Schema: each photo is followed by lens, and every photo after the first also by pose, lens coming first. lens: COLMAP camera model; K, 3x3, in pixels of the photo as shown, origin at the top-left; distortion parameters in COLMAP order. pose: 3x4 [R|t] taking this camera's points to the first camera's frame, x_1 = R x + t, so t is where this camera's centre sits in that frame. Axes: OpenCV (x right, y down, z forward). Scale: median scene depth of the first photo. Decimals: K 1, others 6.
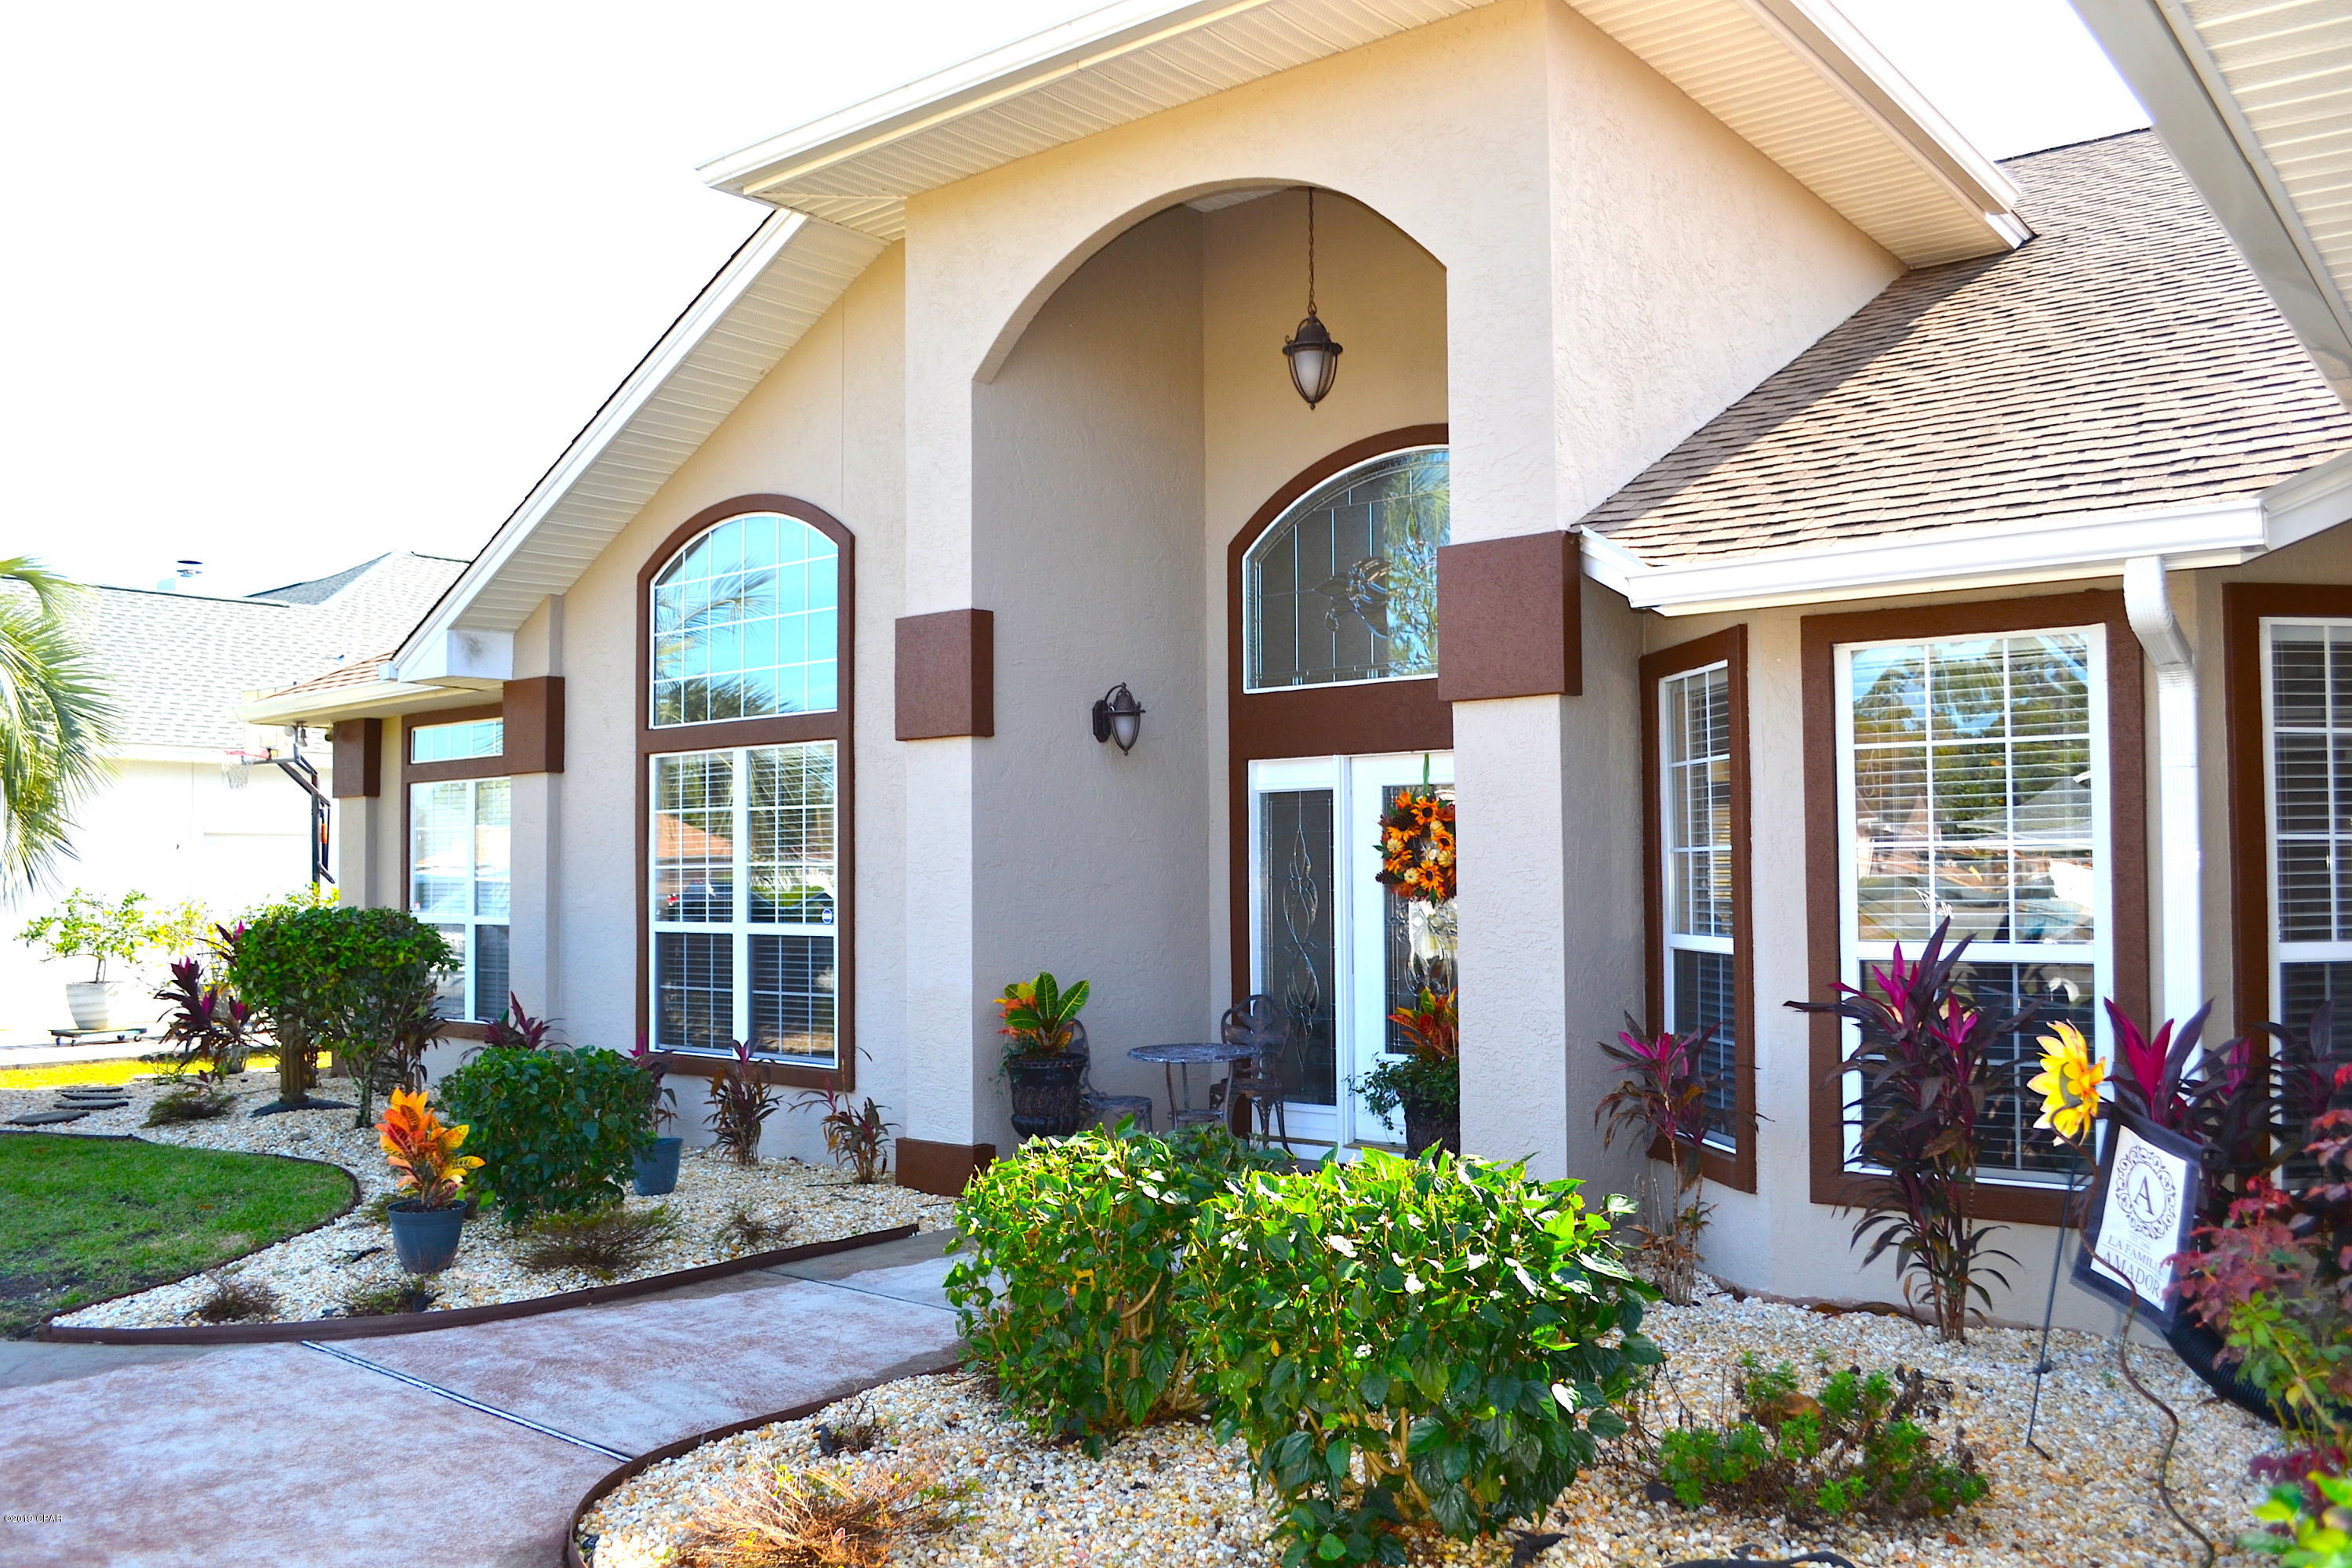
lens RADIAL K [[1890.9, 0, 1118.4], [0, 1890.9, 787.9], [0, 0, 1]] dist [-0.102216, 0.000089]
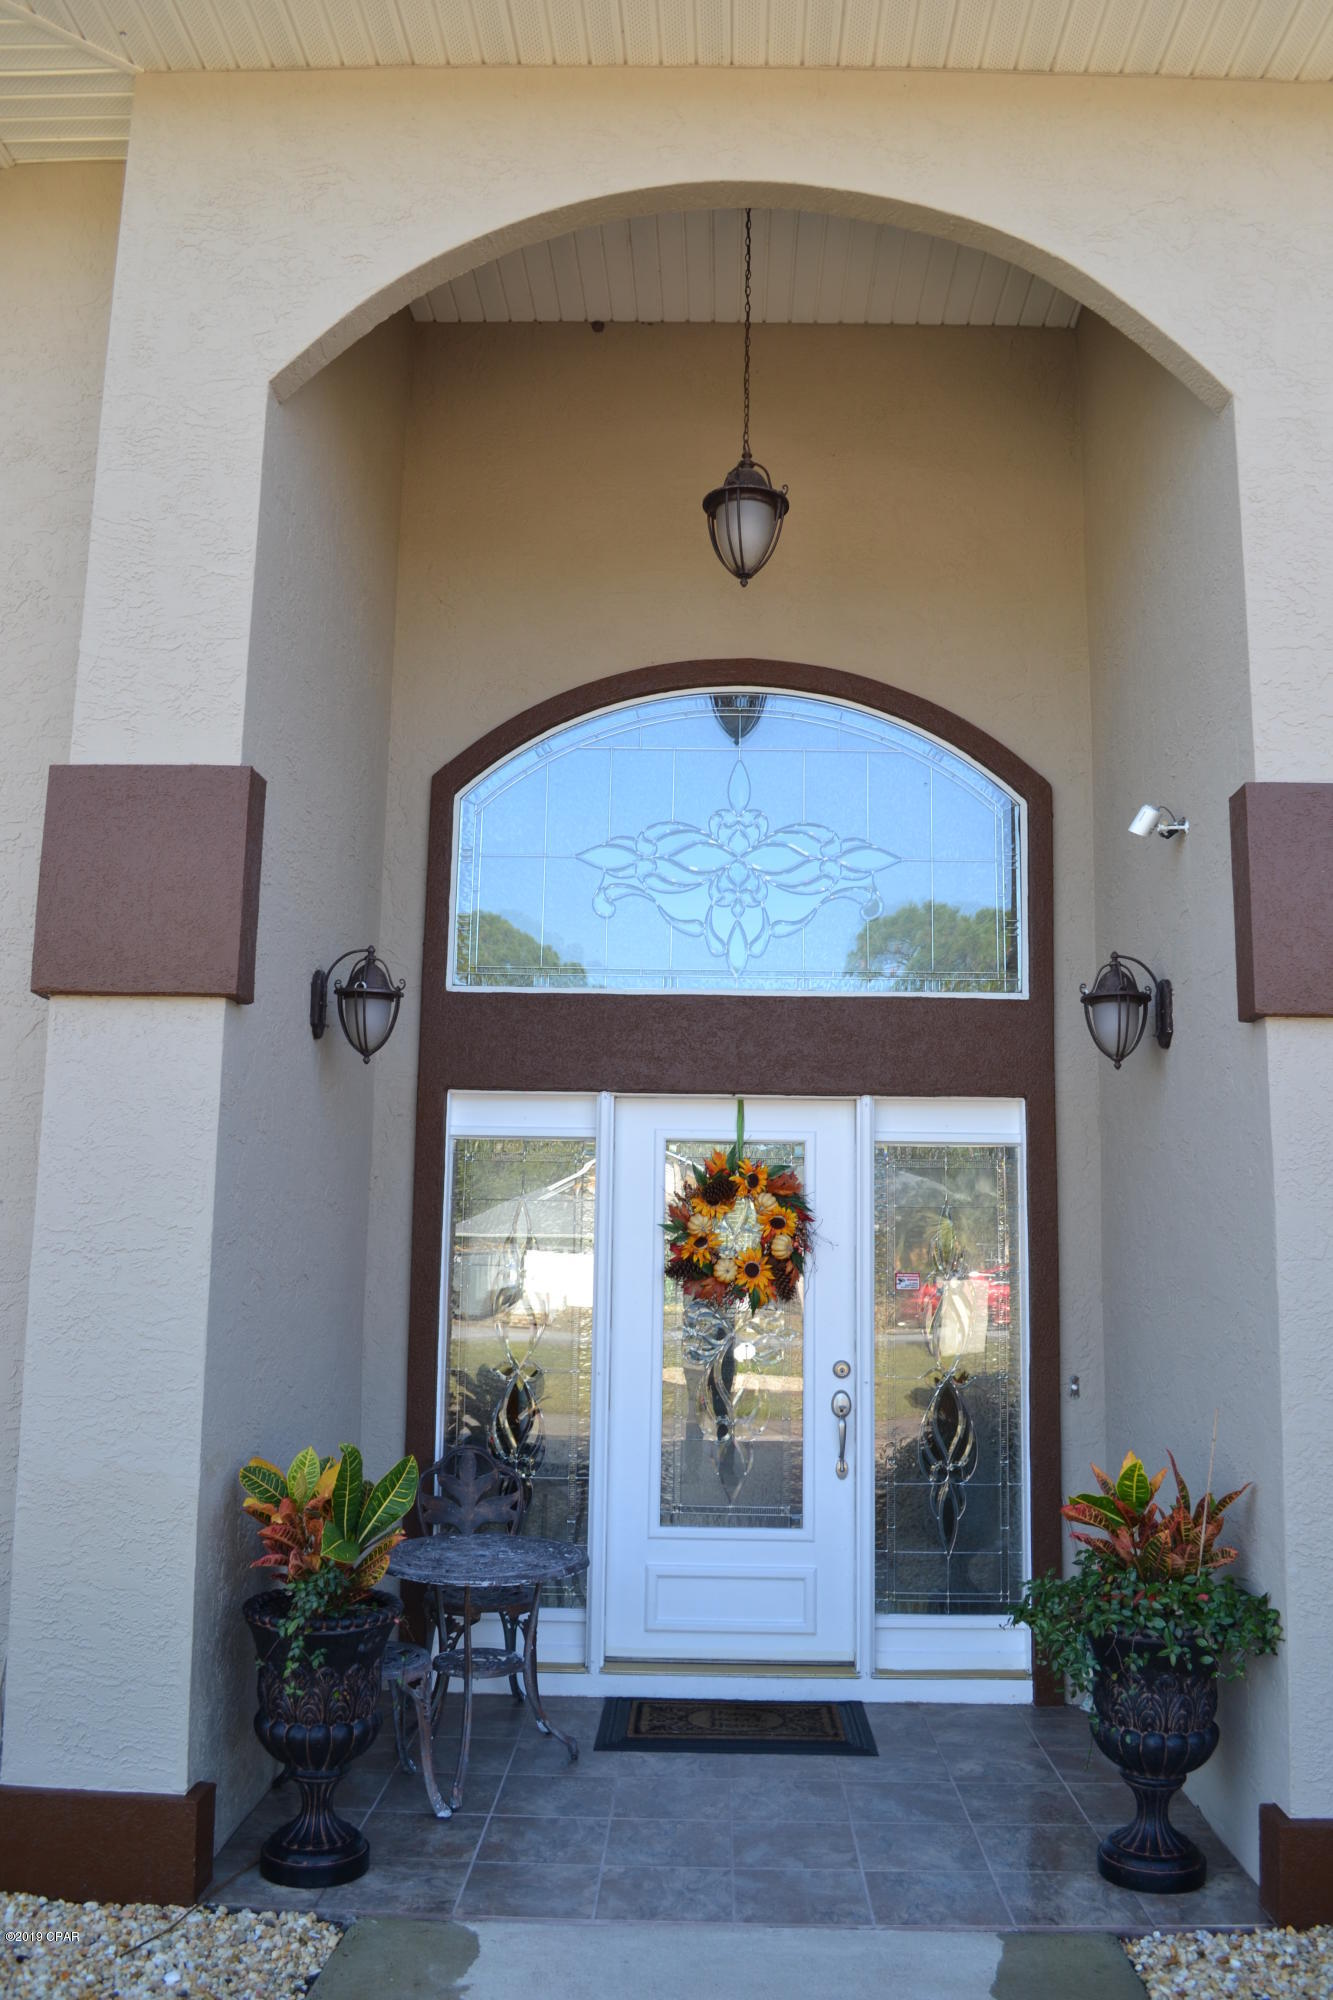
lens RADIAL K [[1607.9, 0, 666.3], [0, 1607.9, 977.8], [0, 0, 1]] dist [-0.102216, 0.000089]
pose [[0.766533, 0.124795, 0.629963, -0.256174], [-0.049322, 0.989480, -0.136000, 0.021137], [-0.640308, 0.073177, 0.764624, 0.550000]]
